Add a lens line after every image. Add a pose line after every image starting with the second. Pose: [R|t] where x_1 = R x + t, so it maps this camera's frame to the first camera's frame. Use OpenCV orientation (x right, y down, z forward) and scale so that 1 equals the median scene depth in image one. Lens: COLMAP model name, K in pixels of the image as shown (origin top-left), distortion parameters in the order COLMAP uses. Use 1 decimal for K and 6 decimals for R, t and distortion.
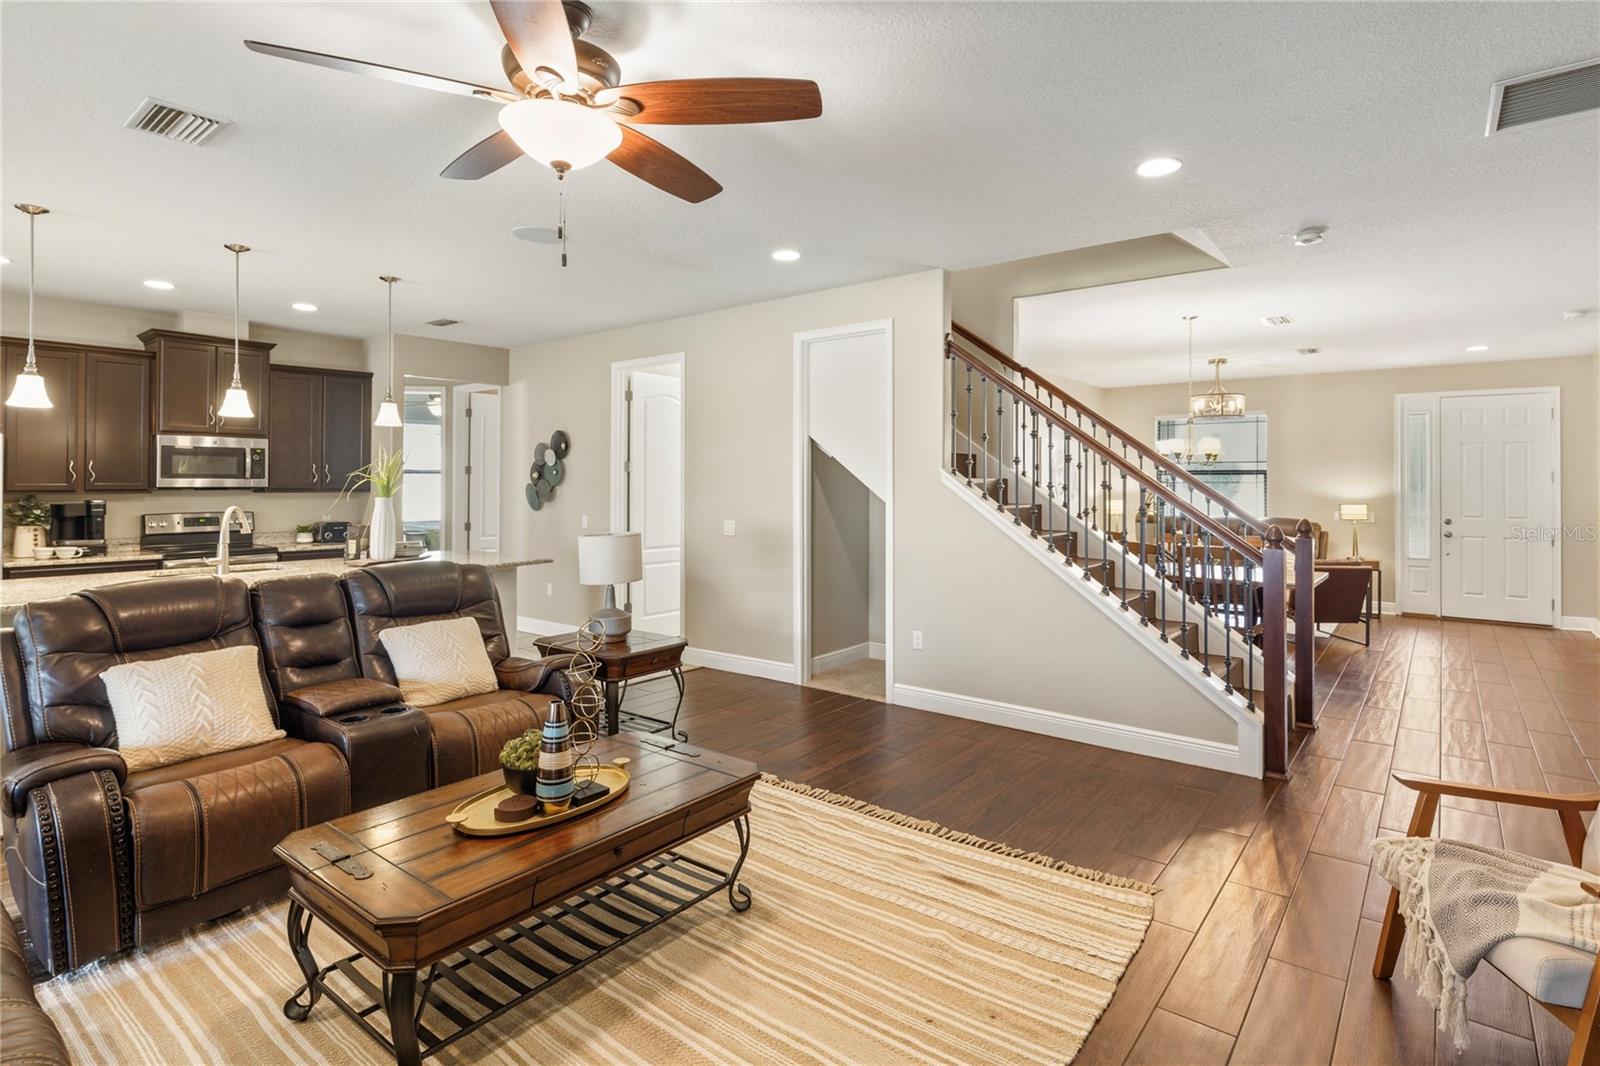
lens RADIAL K [[798.6, 0, 819.8], [0, 798.6, 482.7], [0, 0, 1]] dist [0.003312, -0.000669]
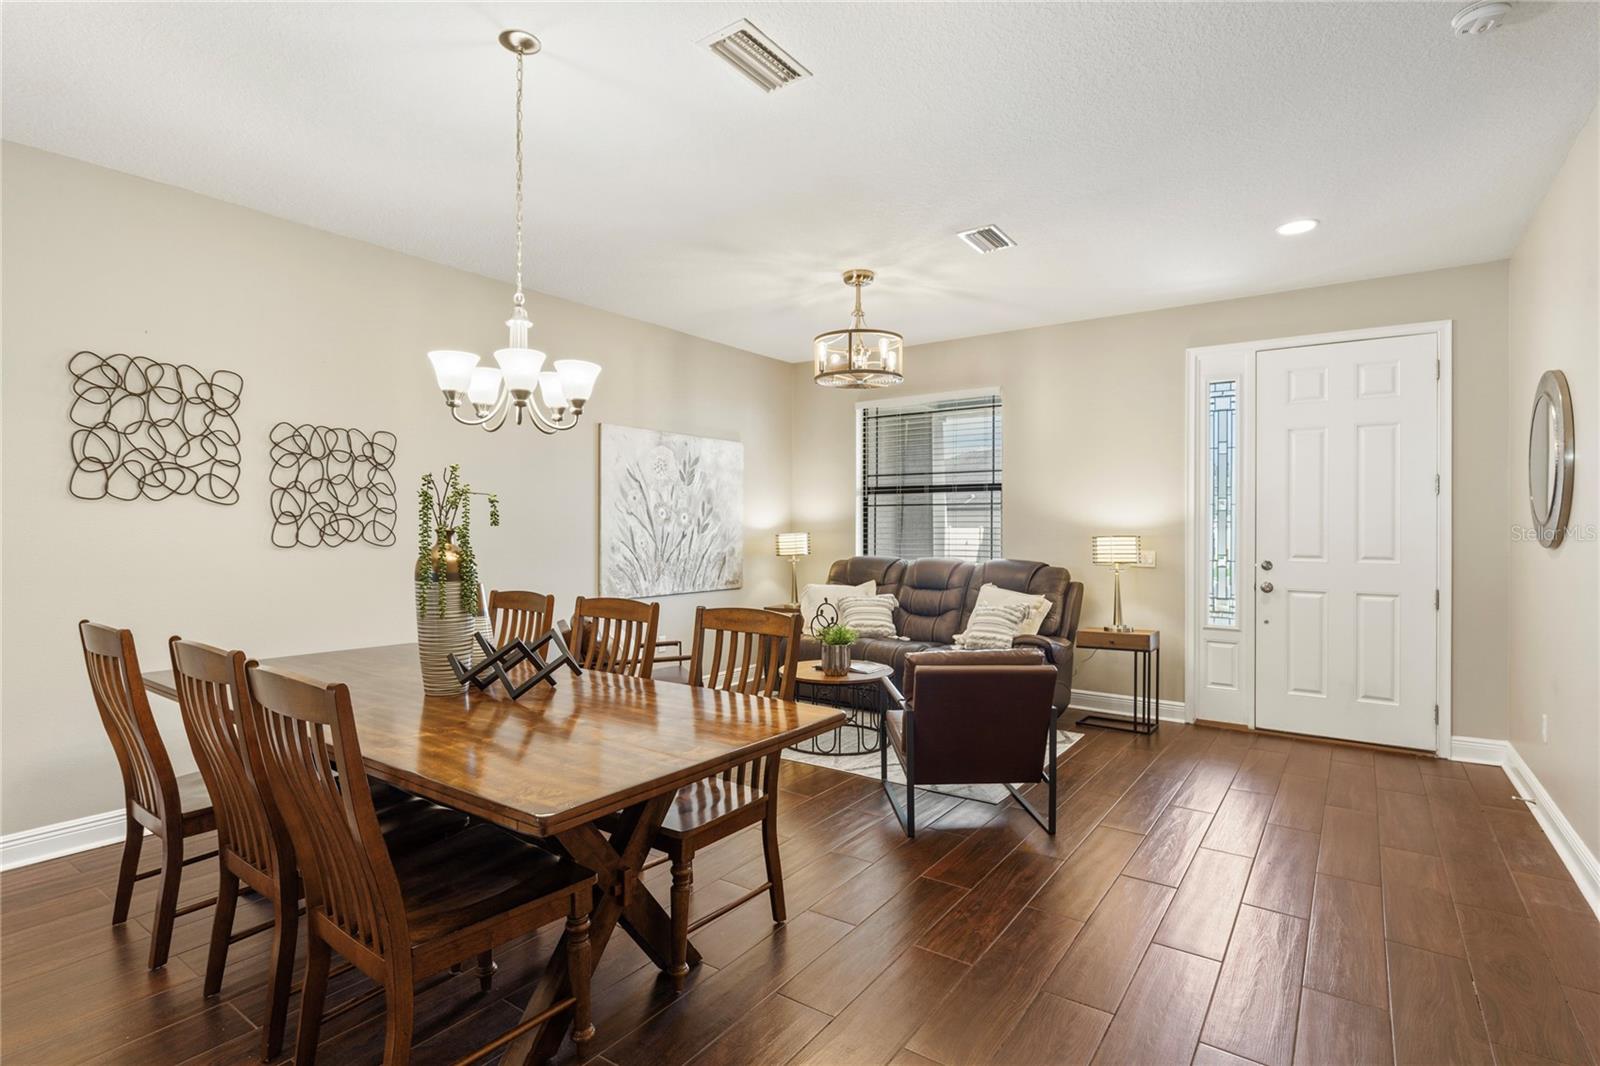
lens RADIAL K [[798.6, 0, 804.6], [0, 798.6, 527.3], [0, 0, 1]] dist [0.003312, -0.000669]
pose [[0.998469, -0.005024, 0.055087, 0.413755], [0.004609, 0.999960, 0.007661, 0.015098], [-0.055123, -0.007395, 0.998452, 0.435111]]
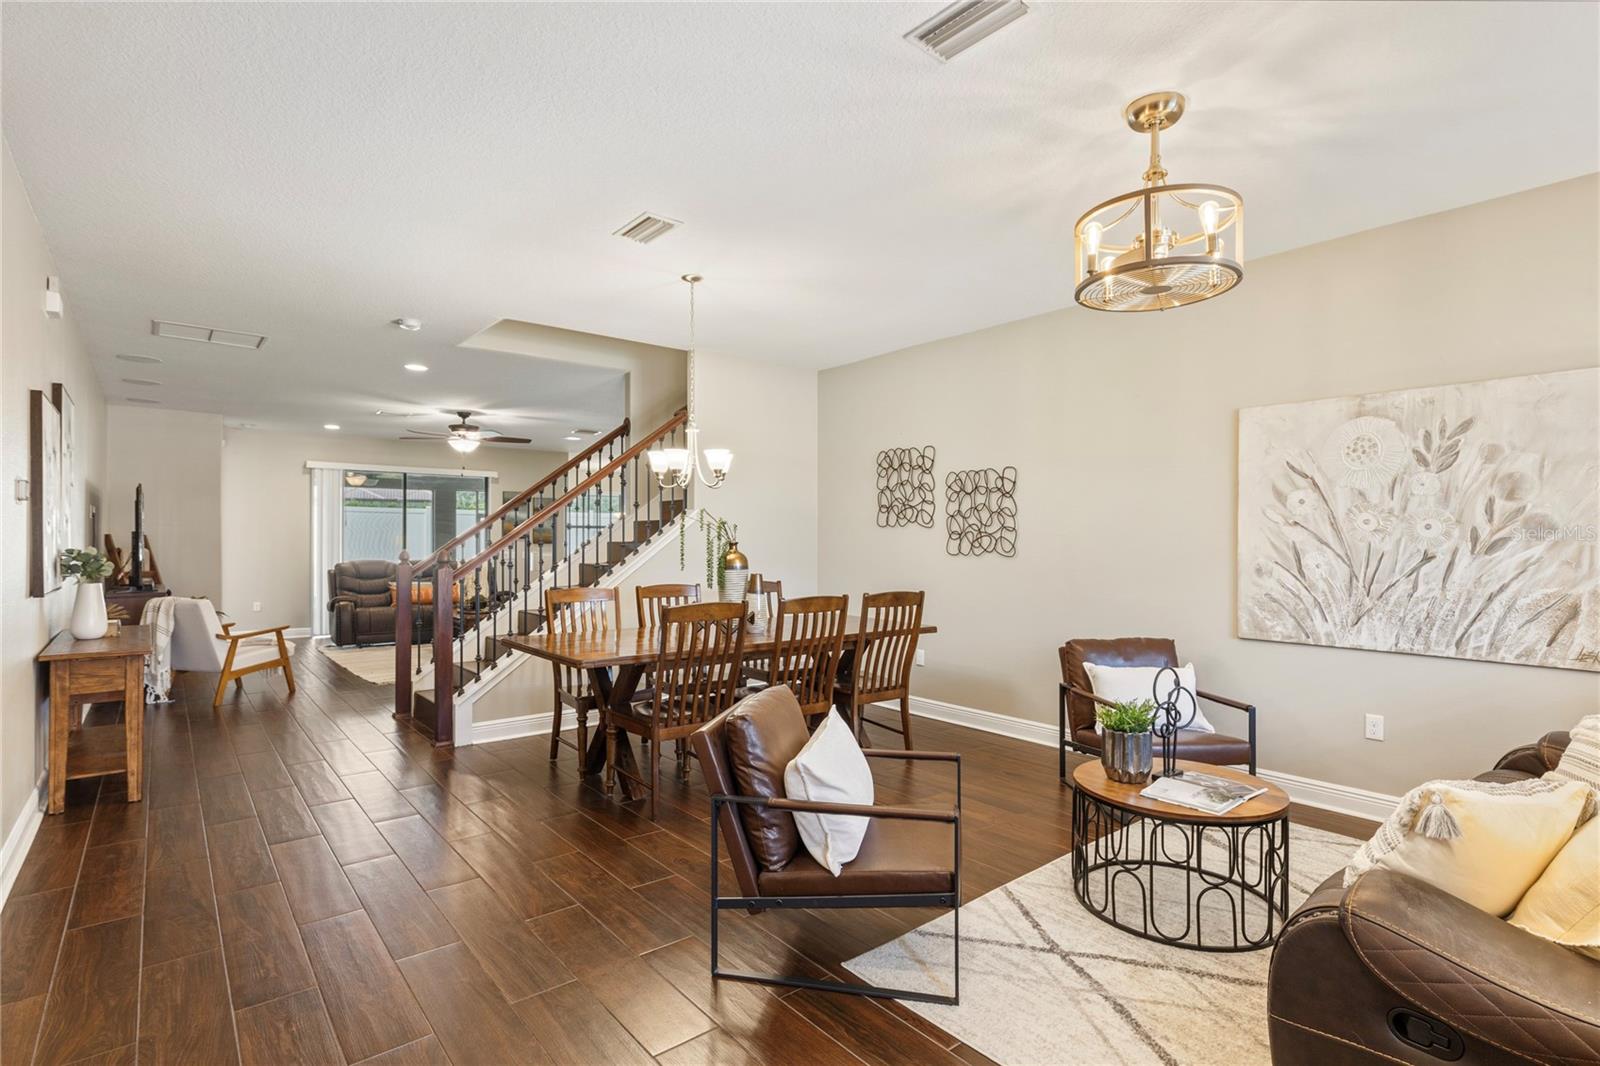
lens RADIAL K [[798.6, 0, 812.6], [0, 798.6, 534.0], [0, 0, 1]] dist [0.003312, -0.000669]
pose [[-0.213428, -0.004873, -0.976947, 0.797532], [0.011352, 0.999908, -0.007468, 0.014490], [0.976893, -0.012684, -0.213353, 0.889774]]
